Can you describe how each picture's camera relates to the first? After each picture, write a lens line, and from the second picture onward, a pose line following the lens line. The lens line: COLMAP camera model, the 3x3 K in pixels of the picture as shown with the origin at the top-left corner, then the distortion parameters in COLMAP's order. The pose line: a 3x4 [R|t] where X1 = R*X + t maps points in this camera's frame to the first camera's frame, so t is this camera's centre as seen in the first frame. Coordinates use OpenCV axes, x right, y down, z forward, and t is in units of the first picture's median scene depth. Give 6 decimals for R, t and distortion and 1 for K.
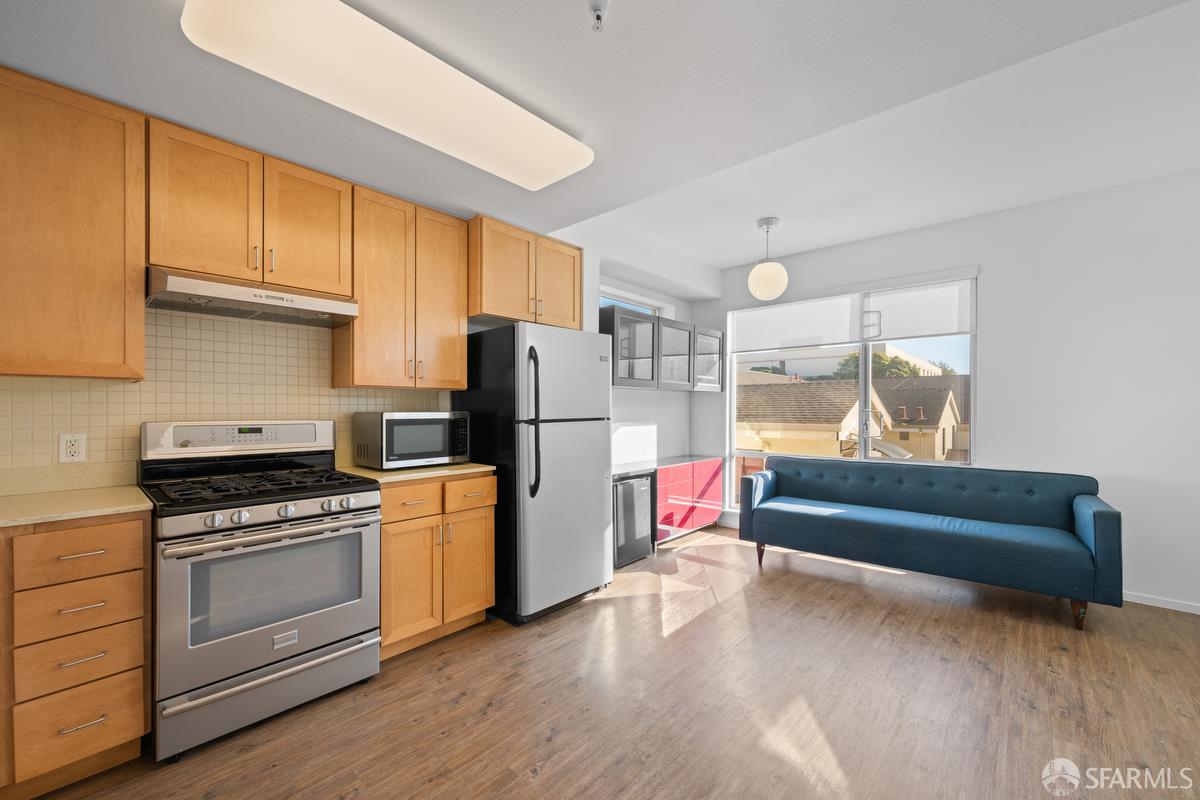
lens RADIAL K [[472.0, 0, 608.2], [0, 472.0, 408.3], [0, 0, 1]] dist [0.000122, 0.000072]
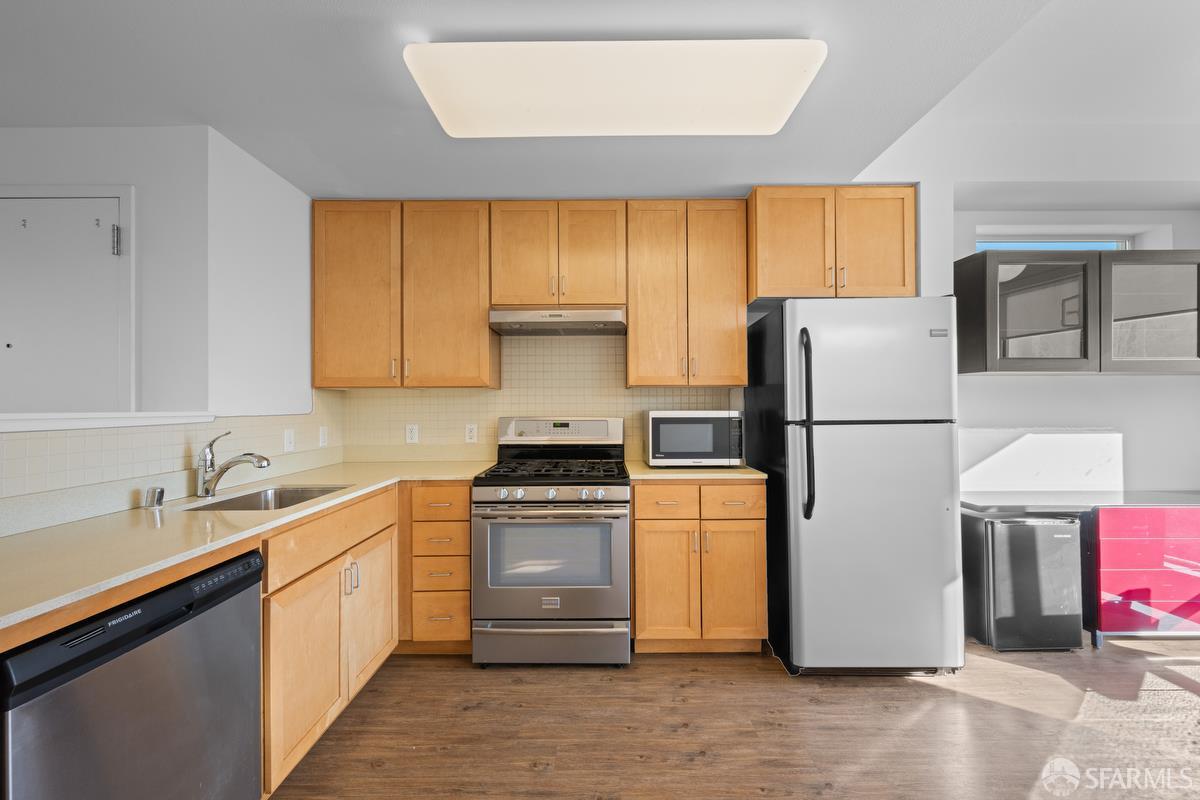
lens RADIAL K [[472.0, 0, 602.6], [0, 472.0, 400.1], [0, 0, 1]] dist [0.000122, 0.000072]
pose [[0.663823, -0.013391, -0.747770, 0.224895], [0.004149, 0.999890, -0.014222, -0.000211], [0.747879, 0.006339, 0.663805, 0.238014]]
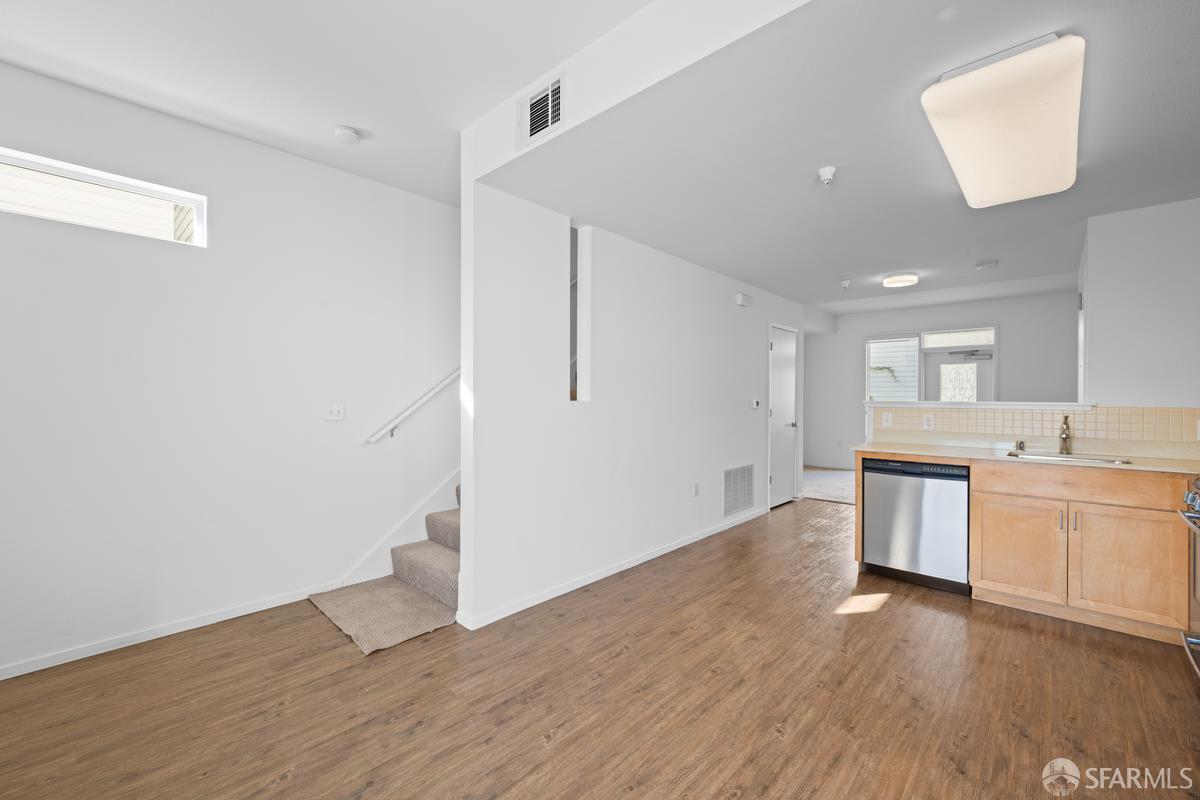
lens RADIAL K [[491.3, 0, 600.9], [0, 491.3, 396.4], [0, 0, 1]] dist [-0.000810, 0.000066]
pose [[-0.999722, -0.006915, 0.022521, 0.428557], [-0.006910, 0.999976, 0.000313, -0.003032], [-0.022522, 0.000157, -0.999746, 1.573691]]
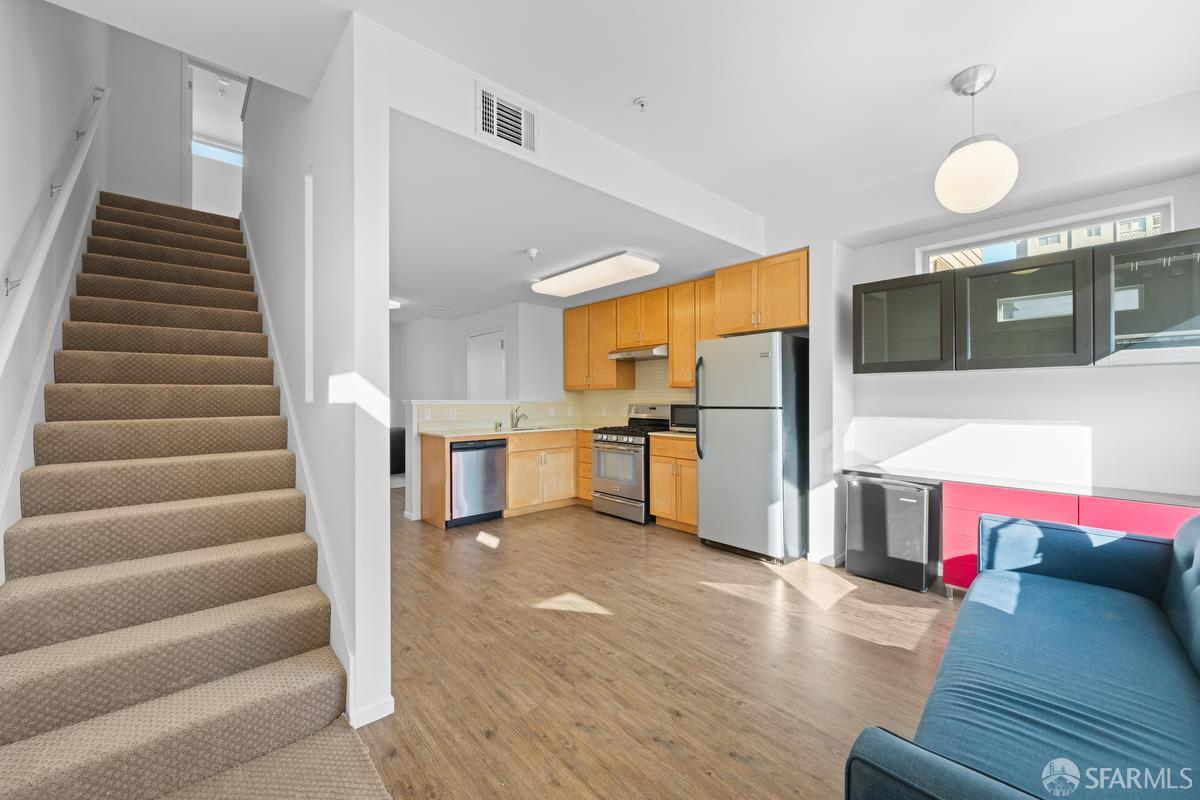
lens RADIAL K [[472.0, 0, 601.8], [0, 472.0, 395.7], [0, 0, 1]] dist [0.000122, 0.000072]
pose [[-0.106758, -0.007074, -0.994260, 1.464975], [0.000613, 0.999974, -0.007180, 0.001432], [0.994285, -0.001376, -0.106751, 0.924364]]
